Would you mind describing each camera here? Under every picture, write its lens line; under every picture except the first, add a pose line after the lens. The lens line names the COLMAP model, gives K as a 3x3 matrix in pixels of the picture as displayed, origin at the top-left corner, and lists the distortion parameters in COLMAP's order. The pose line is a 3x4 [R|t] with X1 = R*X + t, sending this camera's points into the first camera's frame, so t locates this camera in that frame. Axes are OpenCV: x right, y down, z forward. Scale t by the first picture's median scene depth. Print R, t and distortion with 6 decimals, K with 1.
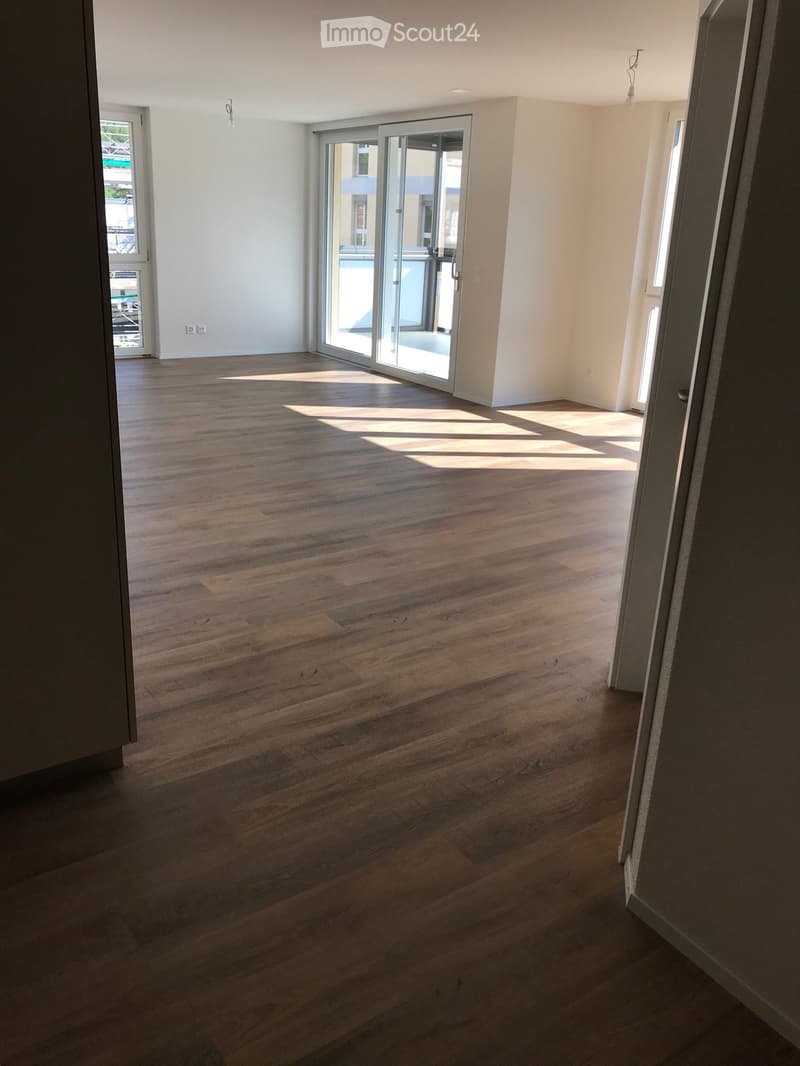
lens RADIAL K [[879.6, 0, 392.8], [0, 879.6, 524.2], [0, 0, 1]] dist [0.071129, -0.057105]
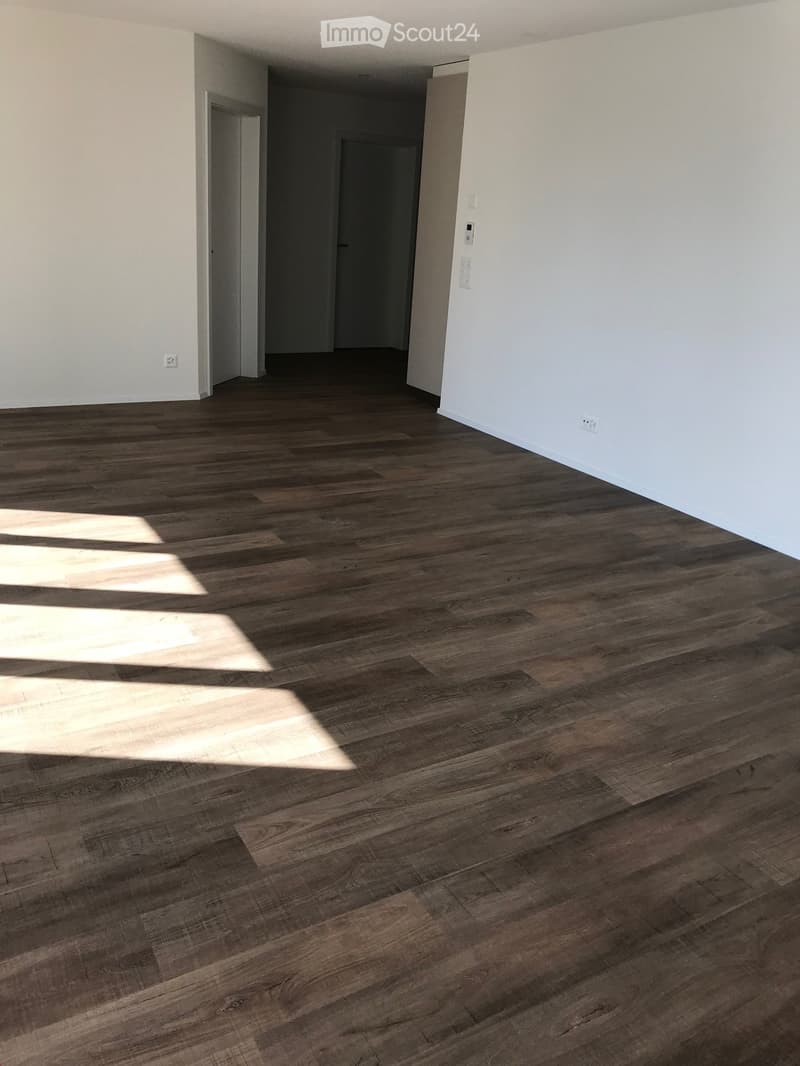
lens RADIAL K [[879.6, 0, 400.9], [0, 879.6, 537.8], [0, 0, 1]] dist [0.071129, -0.057105]
pose [[-0.992504, -0.121038, 0.016914, -0.176115], [-0.082915, 0.768550, 0.634394, -0.567390], [-0.089785, 0.628236, -0.772825, 1.659571]]
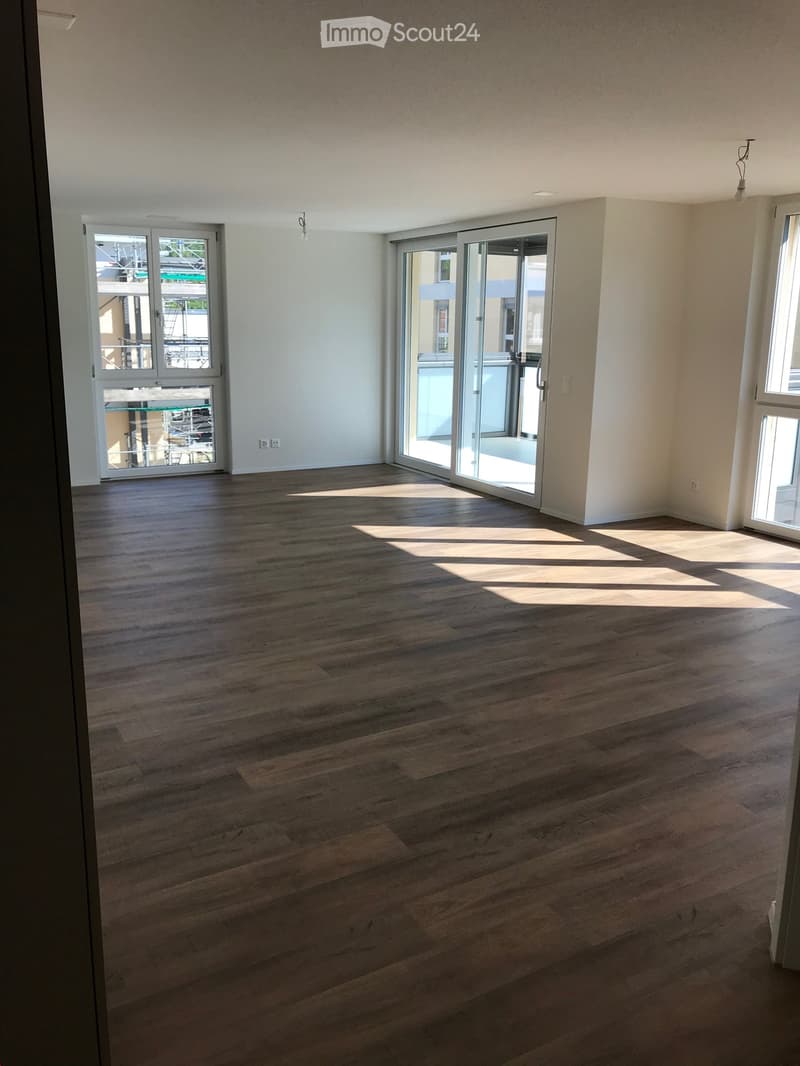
lens RADIAL K [[879.6, 0, 404.0], [0, 879.6, 534.9], [0, 0, 1]] dist [0.071129, -0.057105]
pose [[0.996627, -0.007169, -0.081753, 0.003264], [-0.000543, 0.995580, -0.093914, -0.054050], [0.082065, 0.093642, 0.992218, 0.124025]]
